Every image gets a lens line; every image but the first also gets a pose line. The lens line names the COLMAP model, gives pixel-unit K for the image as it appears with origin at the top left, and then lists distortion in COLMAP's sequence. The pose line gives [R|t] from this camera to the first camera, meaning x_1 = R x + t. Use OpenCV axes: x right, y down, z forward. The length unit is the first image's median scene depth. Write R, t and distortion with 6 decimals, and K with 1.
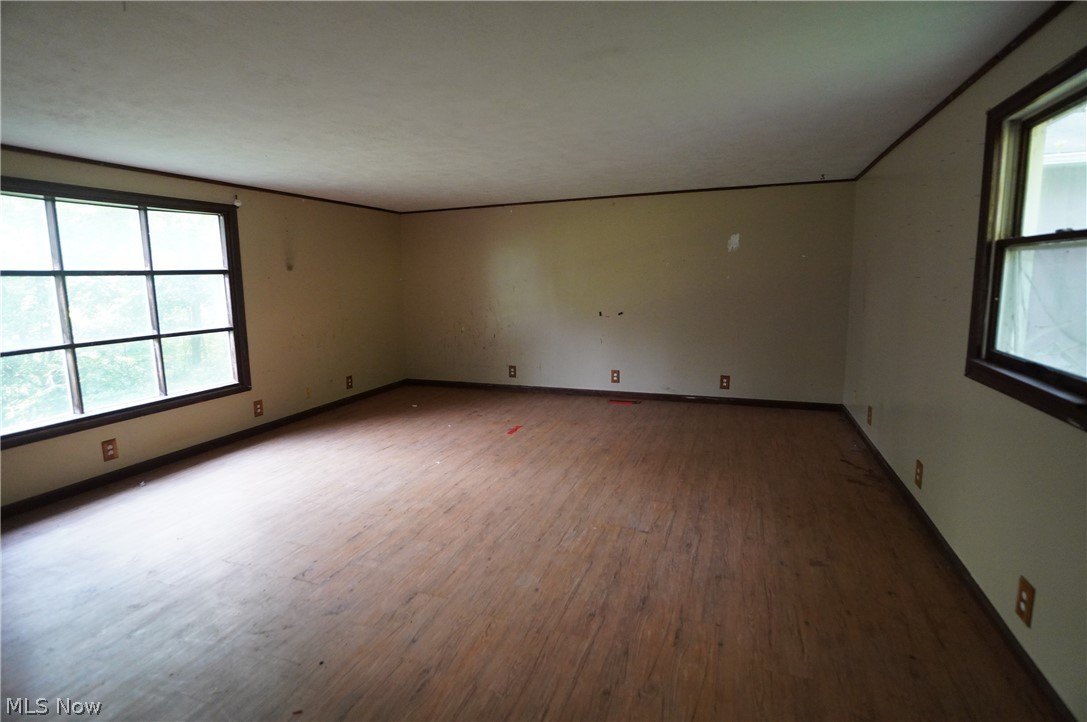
lens RADIAL K [[540.0, 0, 546.4], [0, 540.0, 355.7], [0, 0, 1]] dist [-0.023842, -0.002150]
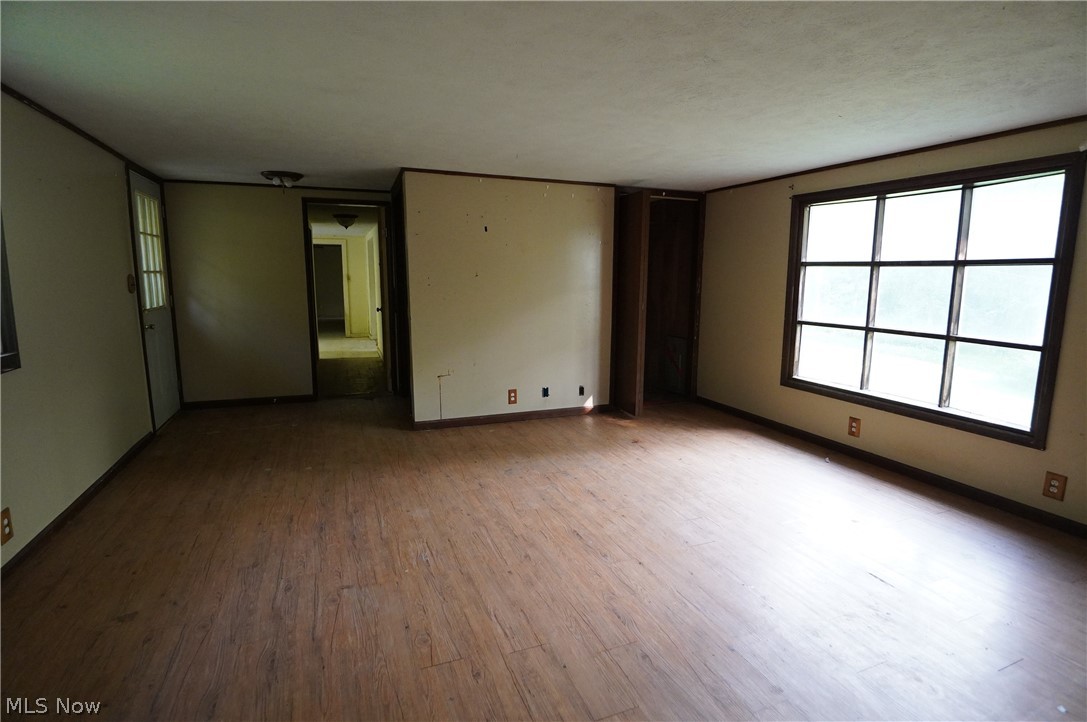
lens RADIAL K [[540.0, 0, 547.2], [0, 540.0, 360.6], [0, 0, 1]] dist [-0.023842, -0.002150]
pose [[-0.744222, 0.117651, -0.657489, 0.439176], [-0.091652, 0.957066, 0.275000, -0.245352], [0.661614, 0.264922, -0.701486, 1.641679]]
